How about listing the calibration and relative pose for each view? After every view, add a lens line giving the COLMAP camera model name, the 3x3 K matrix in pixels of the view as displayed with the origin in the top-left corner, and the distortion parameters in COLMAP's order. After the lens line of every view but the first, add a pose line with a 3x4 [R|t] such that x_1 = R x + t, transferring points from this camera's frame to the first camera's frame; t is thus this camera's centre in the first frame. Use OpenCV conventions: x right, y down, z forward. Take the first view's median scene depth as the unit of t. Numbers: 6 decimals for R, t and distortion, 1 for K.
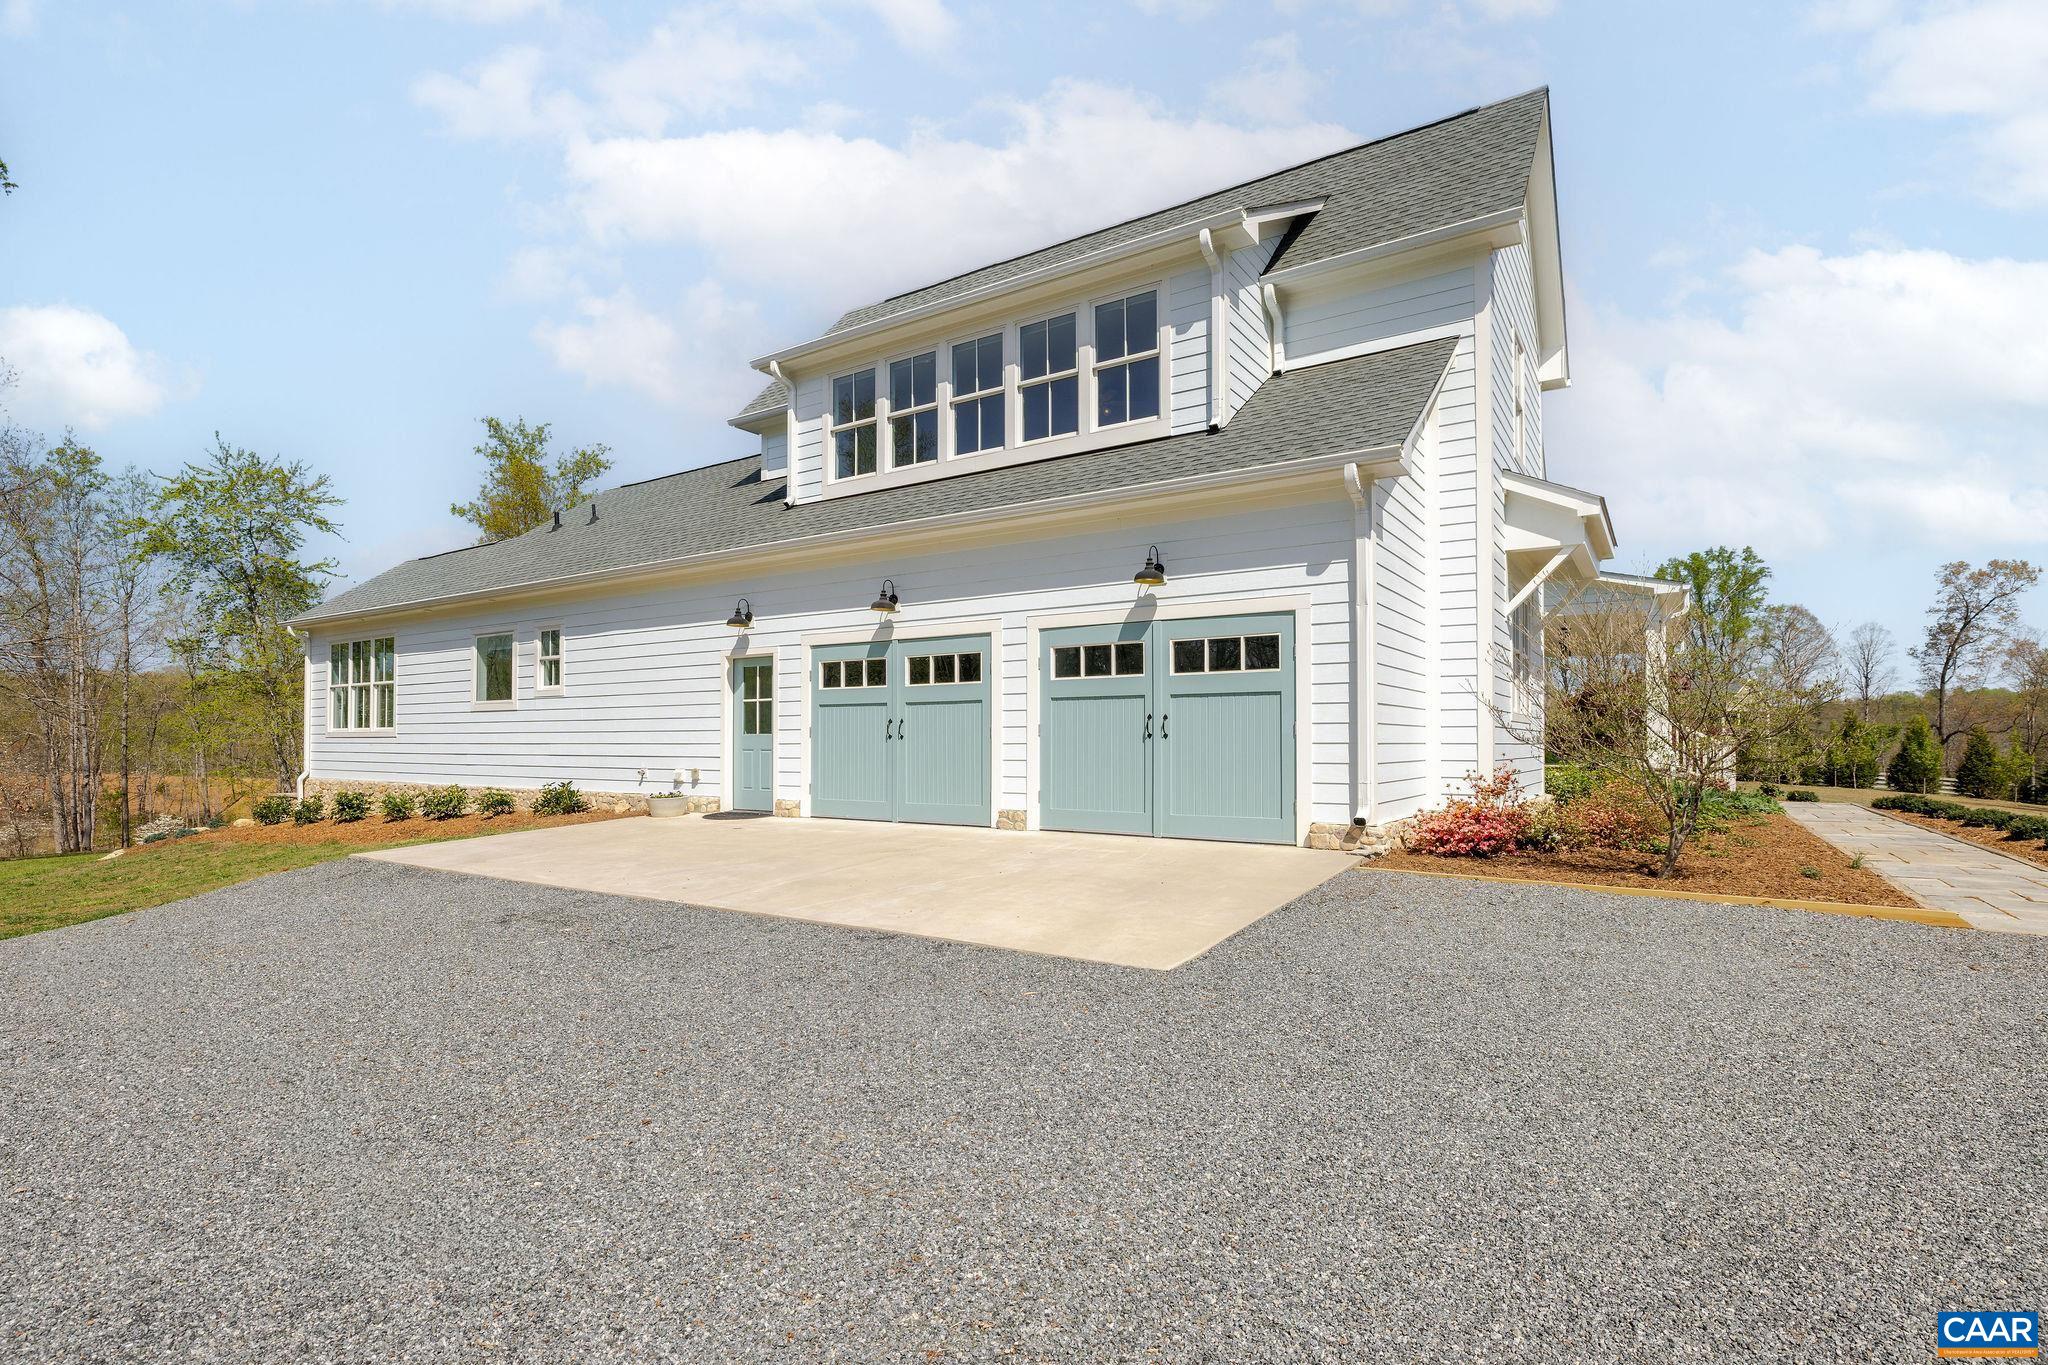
lens RADIAL K [[1004.1, 0, 1010.1], [0, 1004.1, 720.6], [0, 0, 1]] dist [-0.012611, 0.001464]
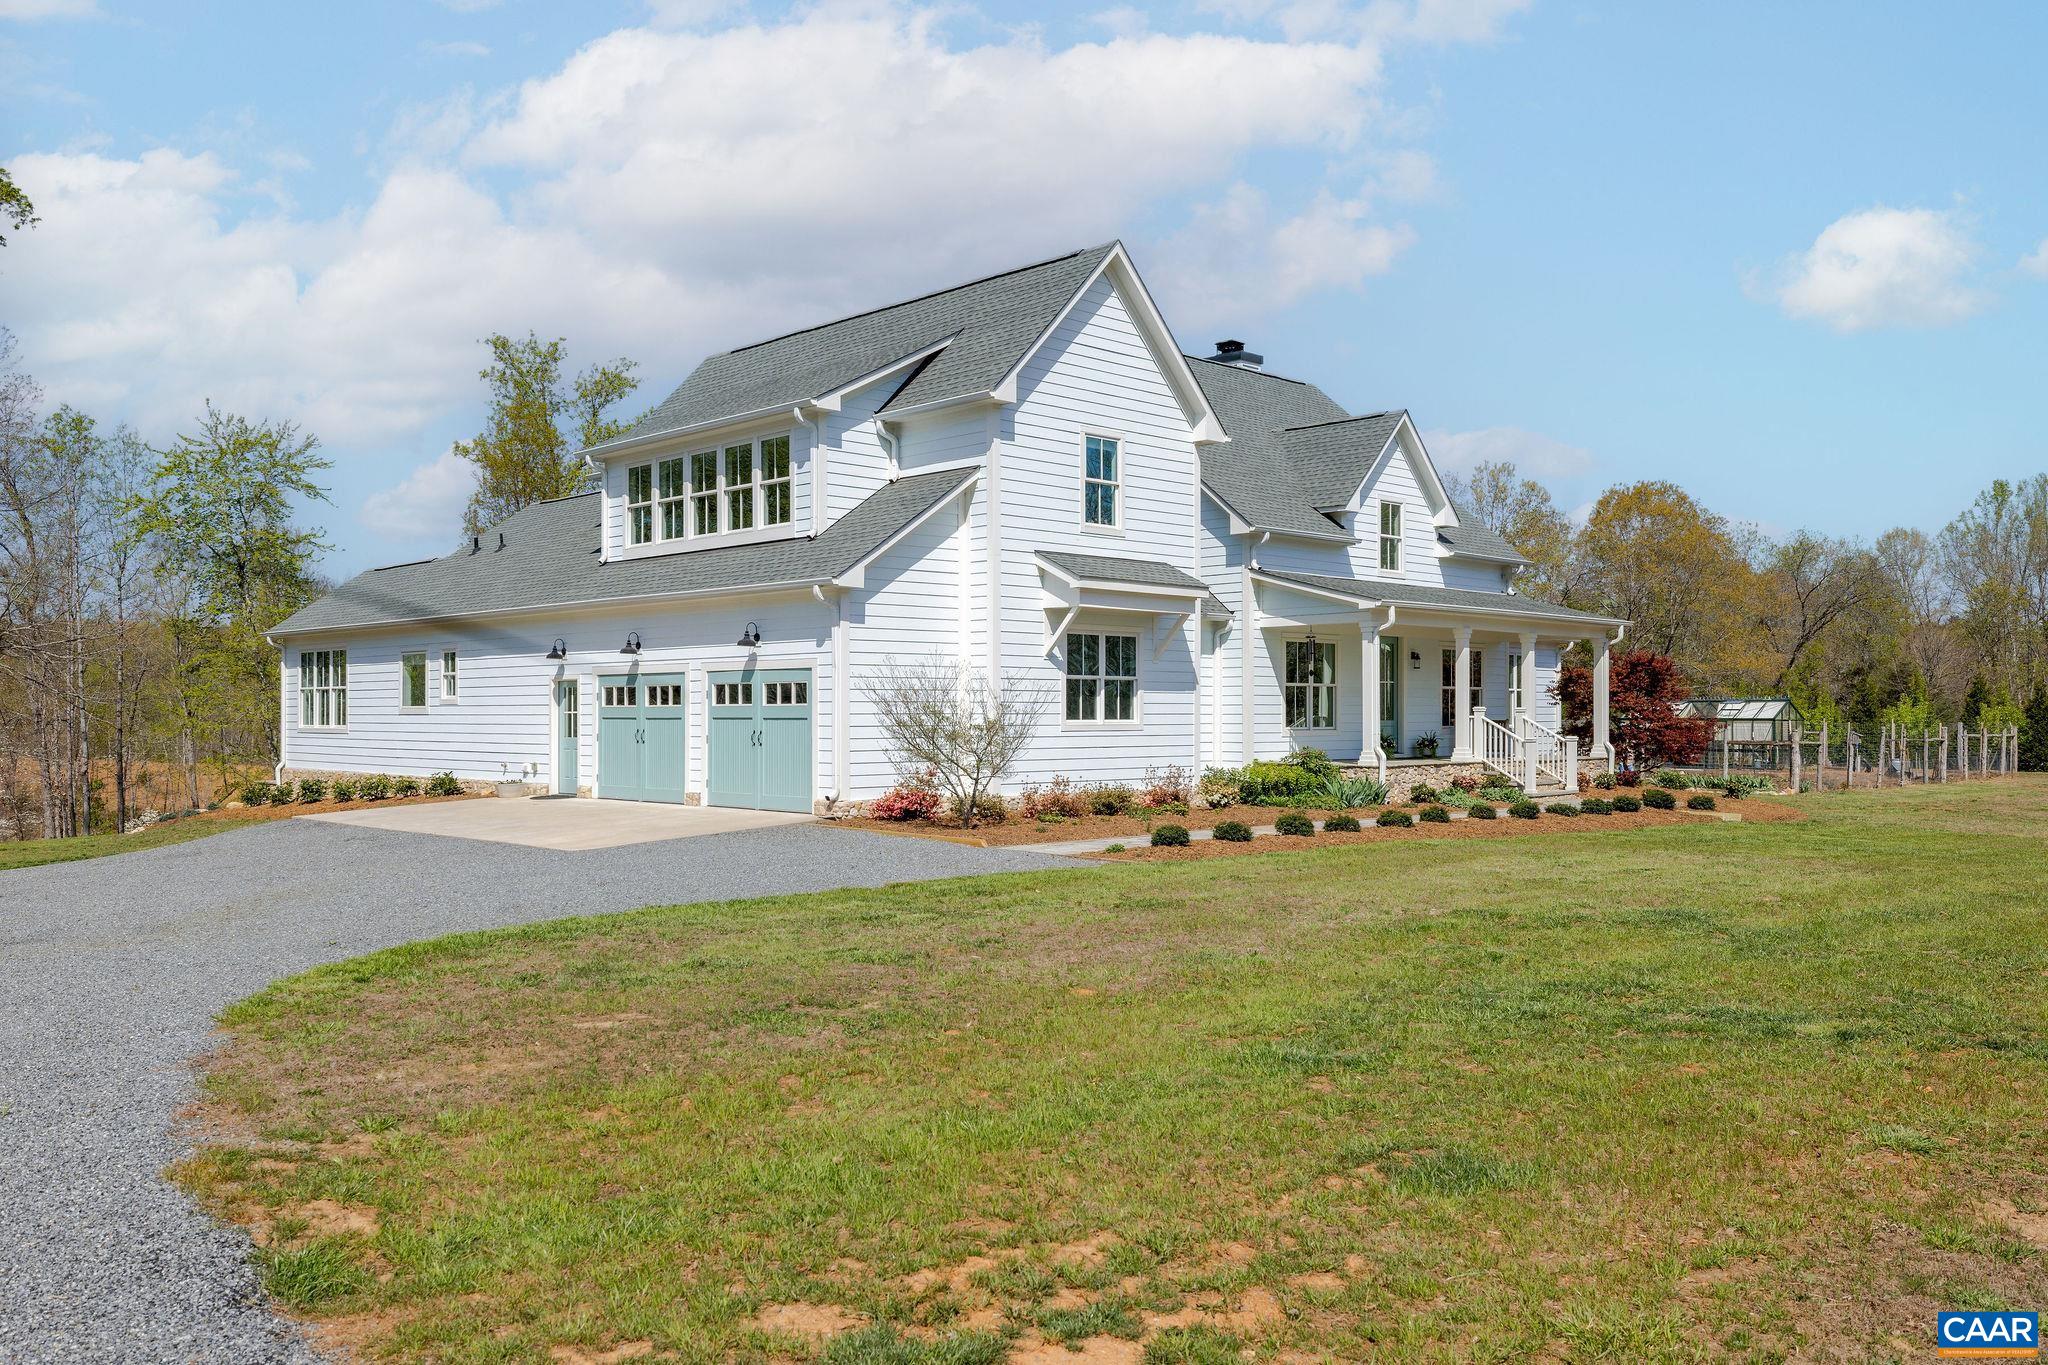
lens RADIAL K [[1576.8, 0, 1025.0], [0, 1576.8, 686.7], [0, 0, 1]] dist [-0.002076, -0.001729]
pose [[0.981726, -0.003876, -0.190260, 0.696173], [0.004637, 0.999983, 0.003555, -0.054917], [0.190243, -0.004372, 0.981727, -0.898360]]
